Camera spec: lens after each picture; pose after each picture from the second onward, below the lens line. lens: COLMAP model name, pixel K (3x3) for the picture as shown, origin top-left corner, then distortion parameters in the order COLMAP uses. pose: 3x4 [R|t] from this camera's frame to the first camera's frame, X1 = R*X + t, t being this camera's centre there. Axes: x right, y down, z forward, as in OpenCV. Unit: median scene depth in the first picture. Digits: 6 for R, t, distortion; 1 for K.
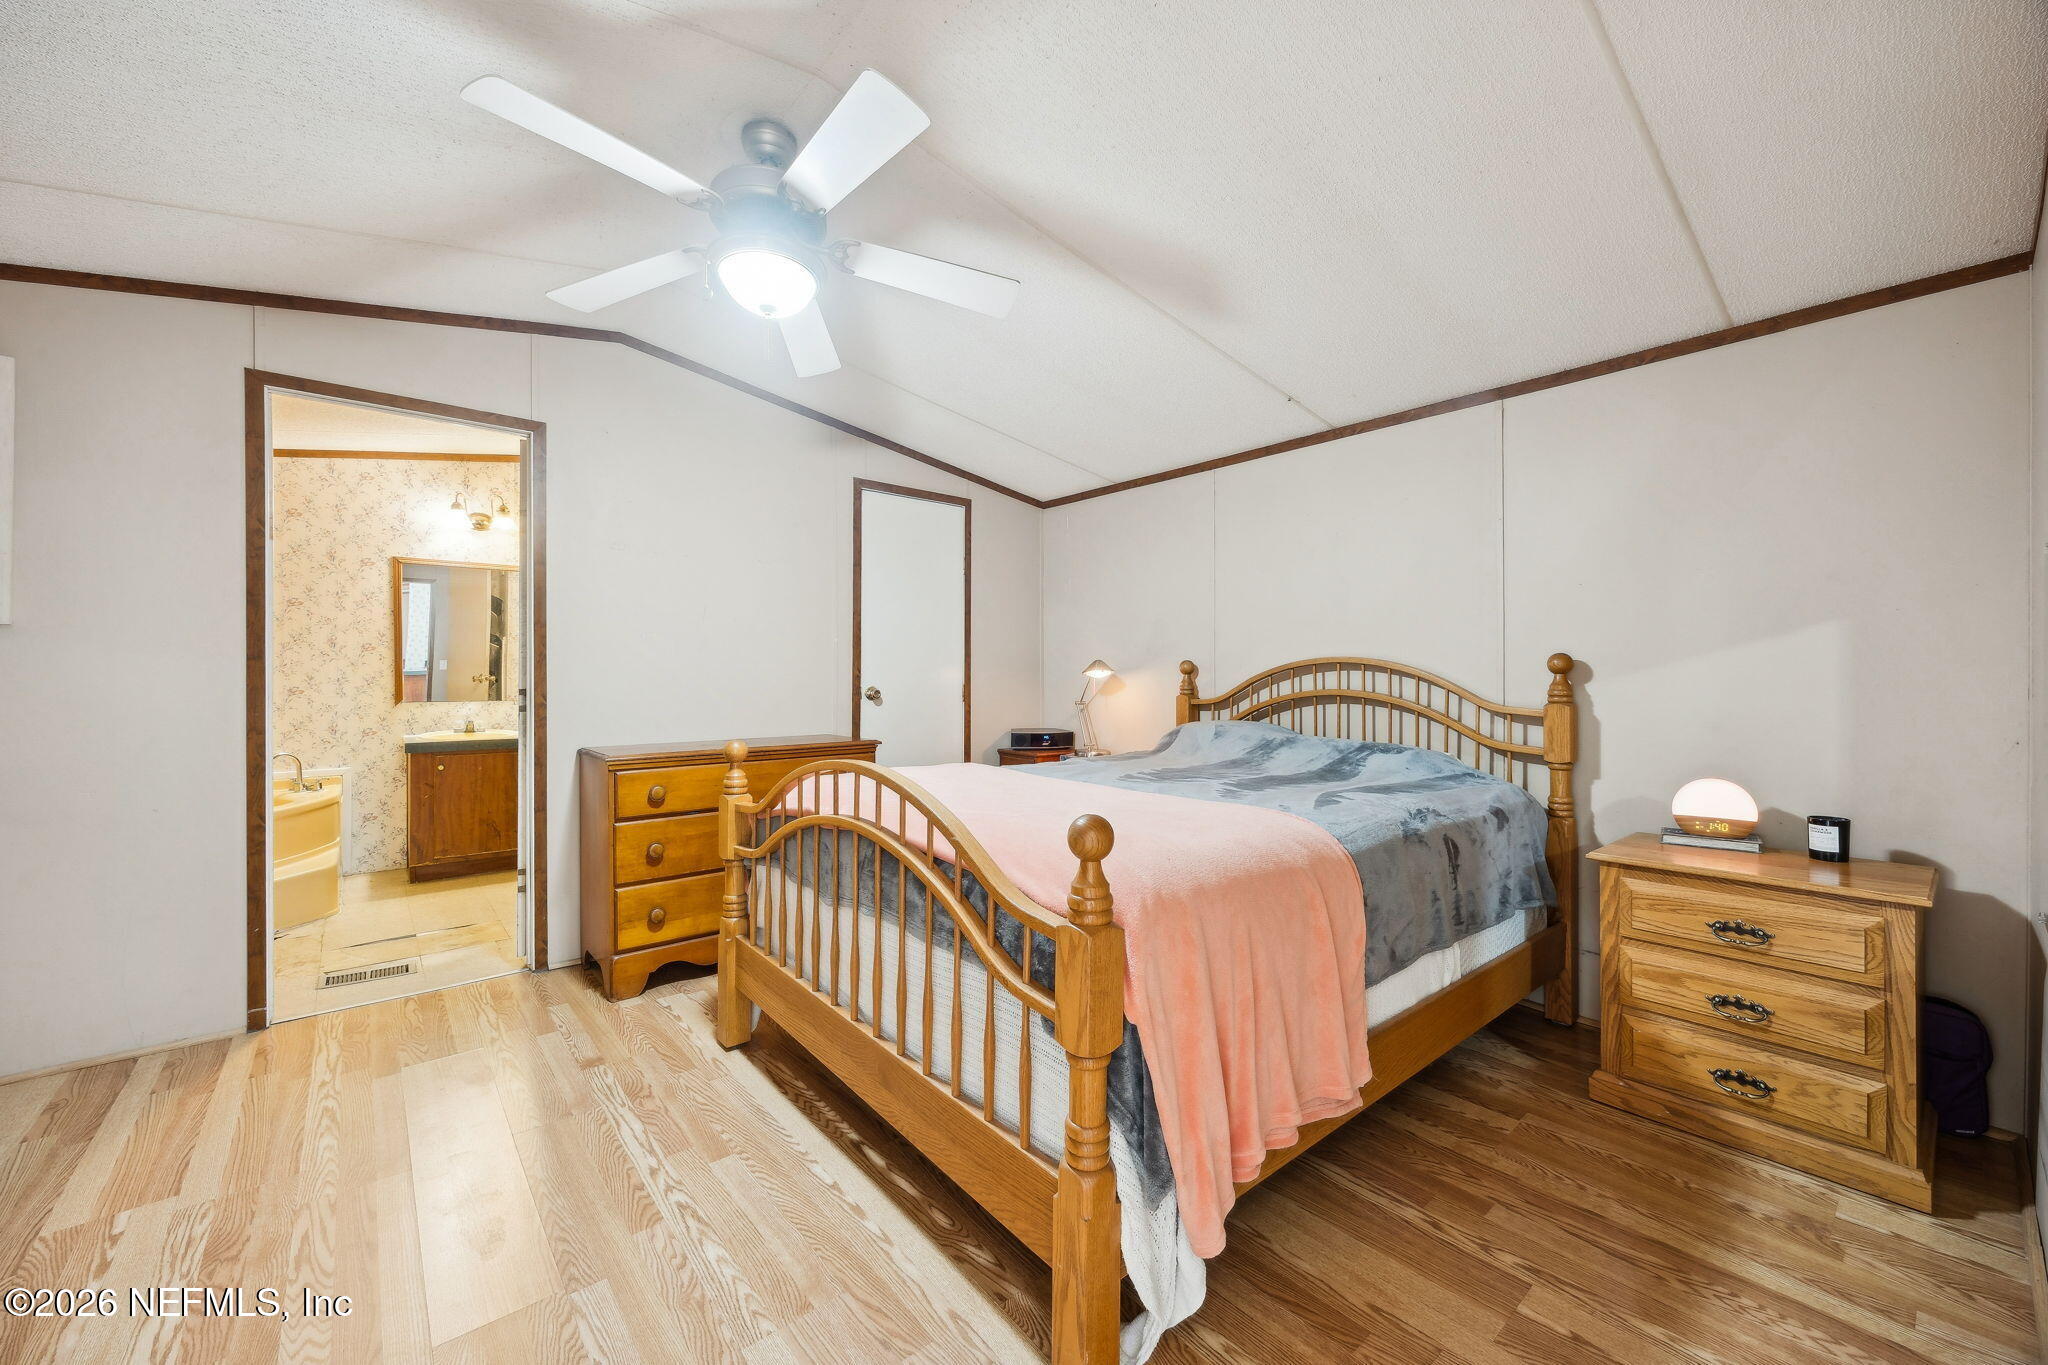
lens RADIAL K [[783.5, 0, 1017.7], [0, 783.5, 664.5], [0, 0, 1]] dist [0.004455, -0.000161]
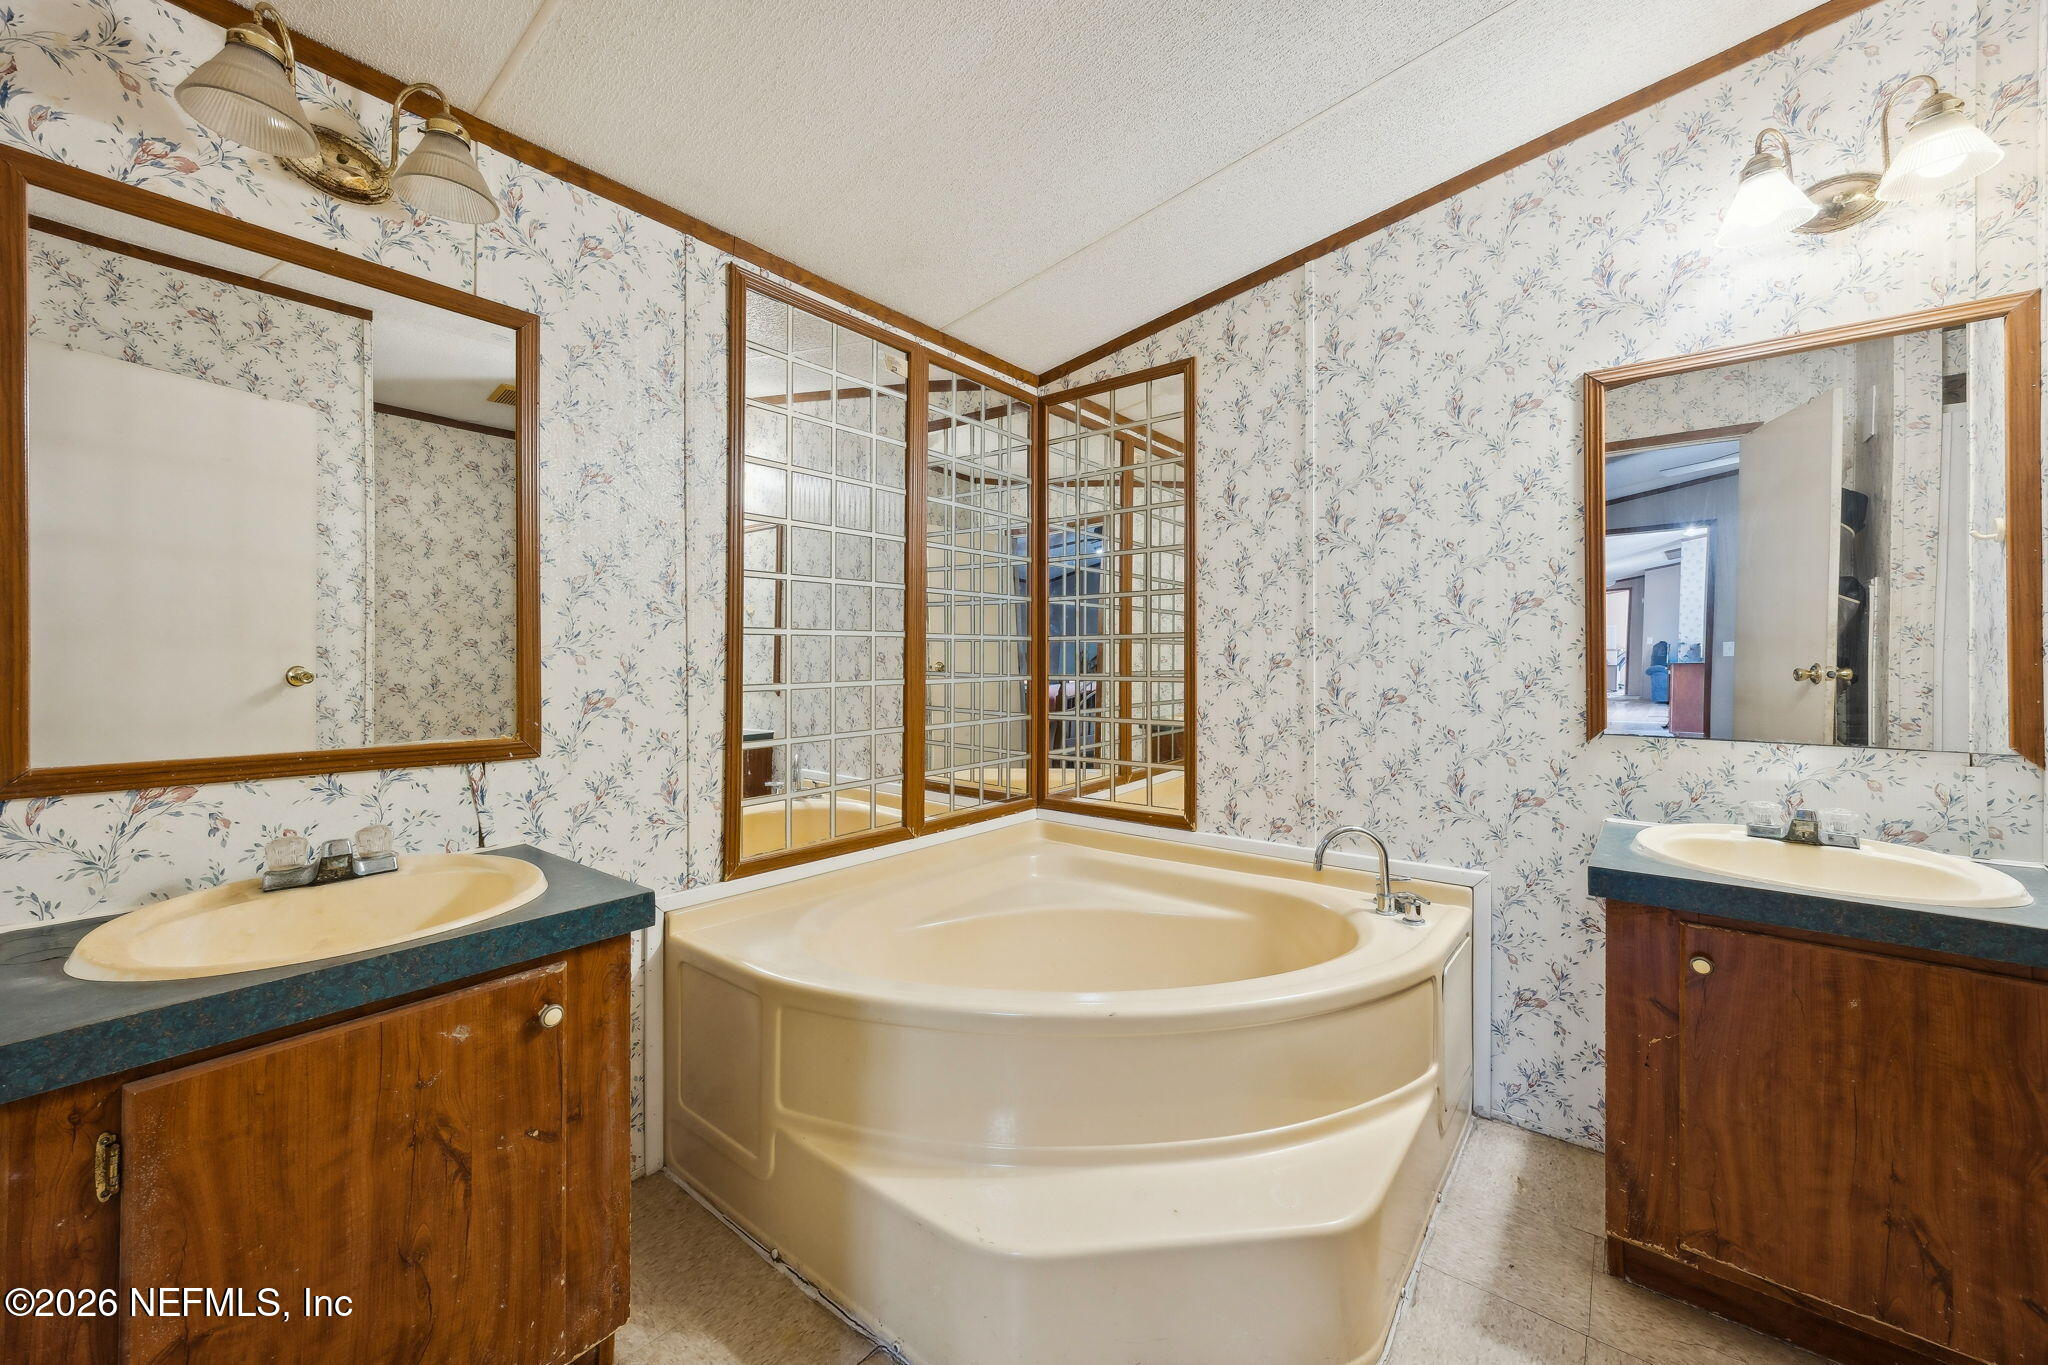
lens RADIAL K [[783.5, 0, 1017.7], [0, 783.5, 664.5], [0, 0, 1]] dist [0.004455, -0.000161]
pose [[0.198805, 0.006999, -0.980014, -0.461261], [0.007624, 0.999933, 0.008688, 0.007221], [0.980009, -0.009199, 0.198738, 0.641657]]
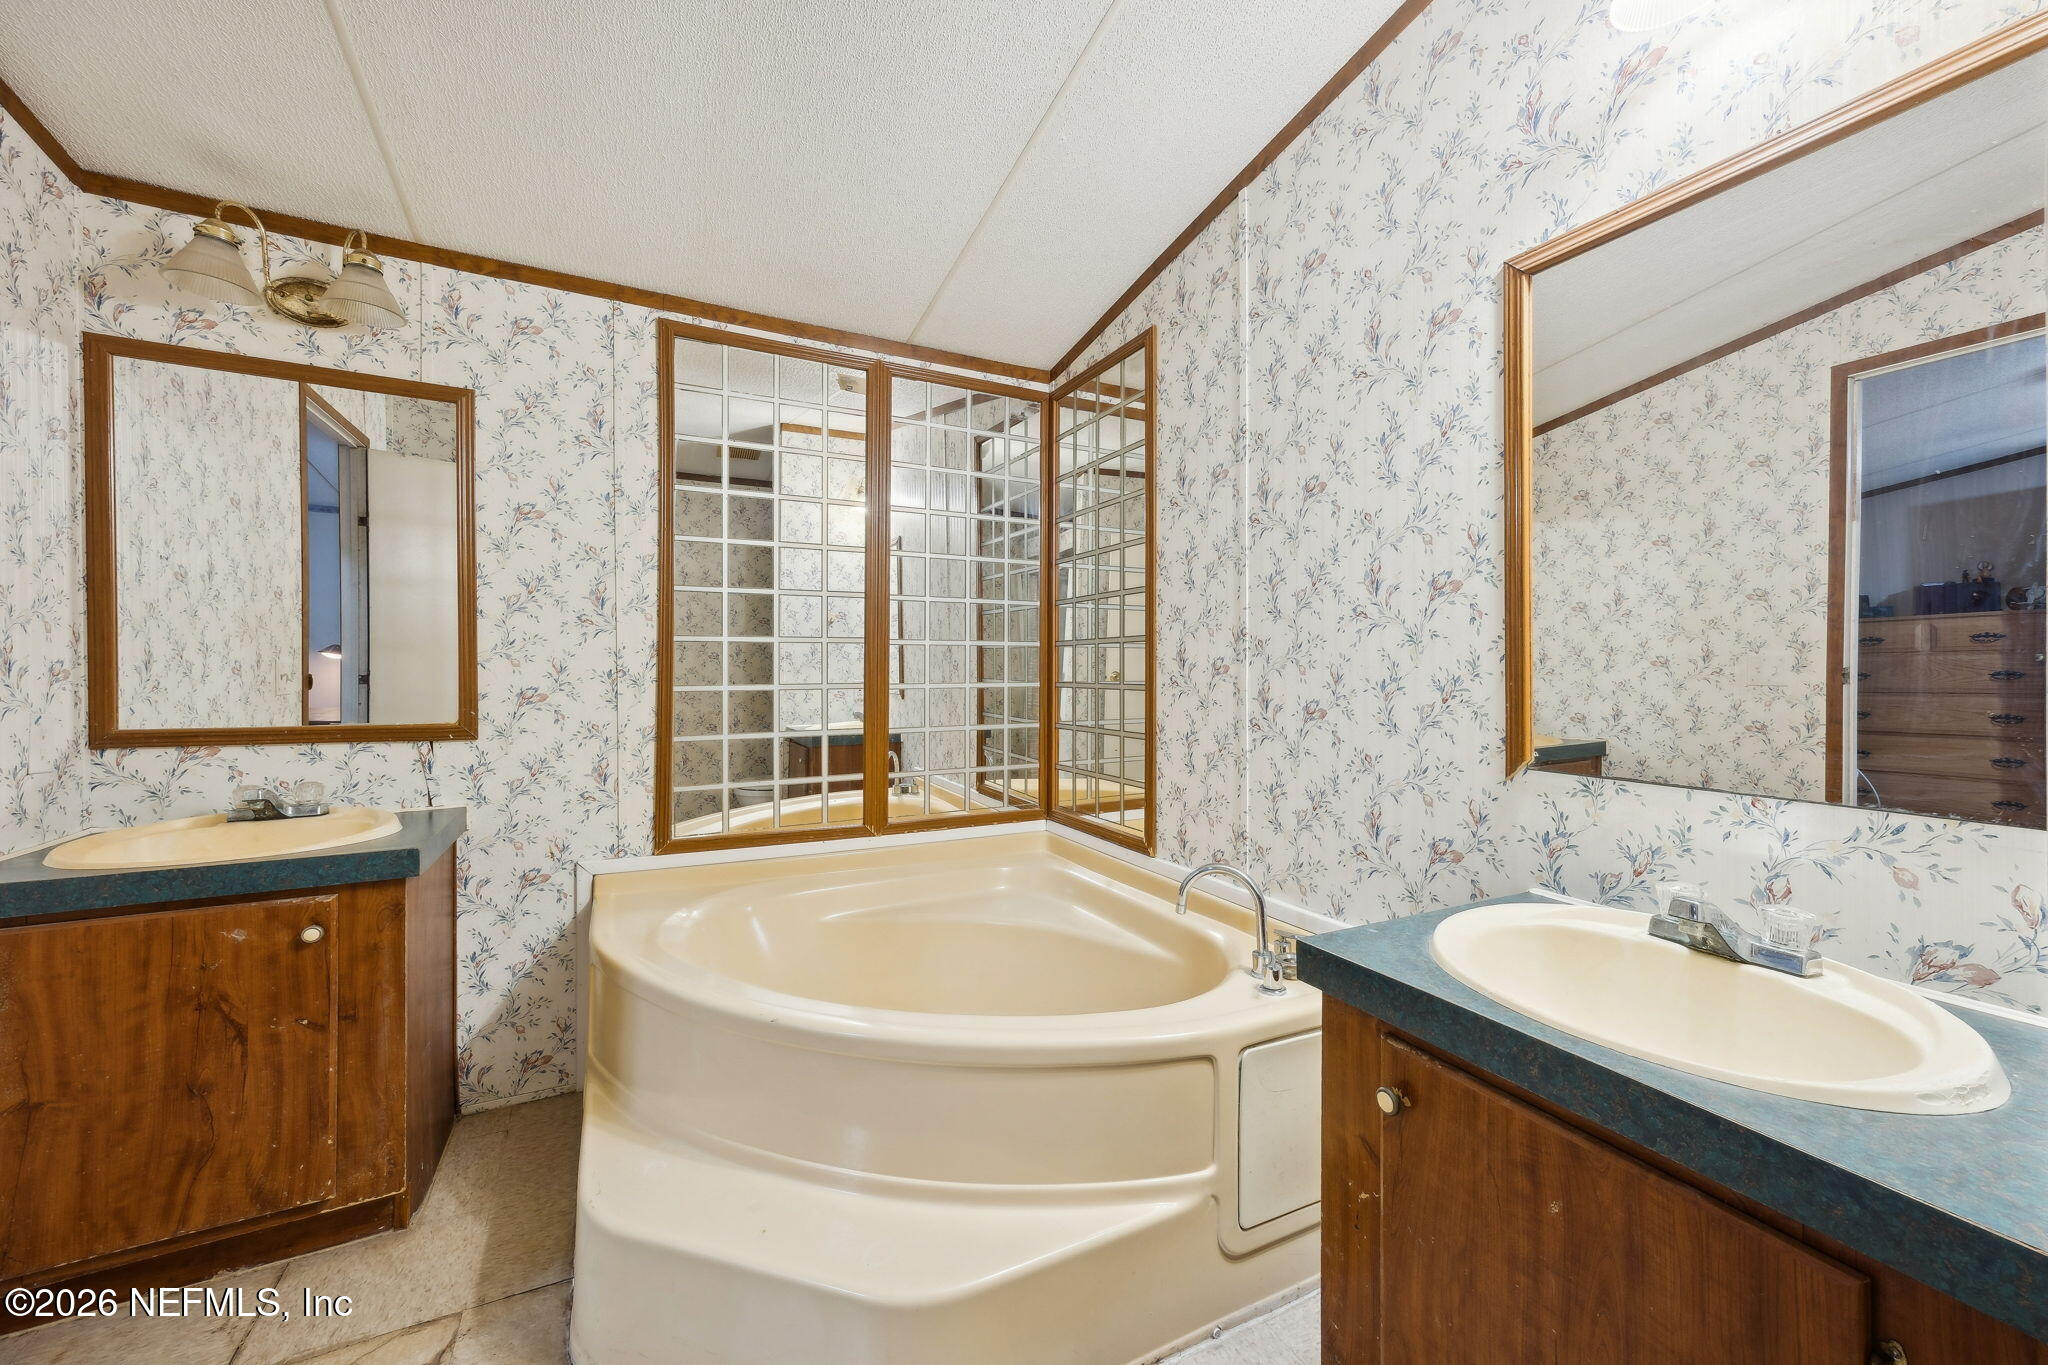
lens RADIAL K [[779.8, 0, 1024.1], [0, 779.8, 677.9], [0, 0, 1]] dist [0.008983, -0.000236]
pose [[-0.211245, 0.011137, -0.977370, -0.480578], [0.004372, 0.999936, 0.010449, 0.012066], [0.977423, -0.002065, -0.211280, 0.902248]]
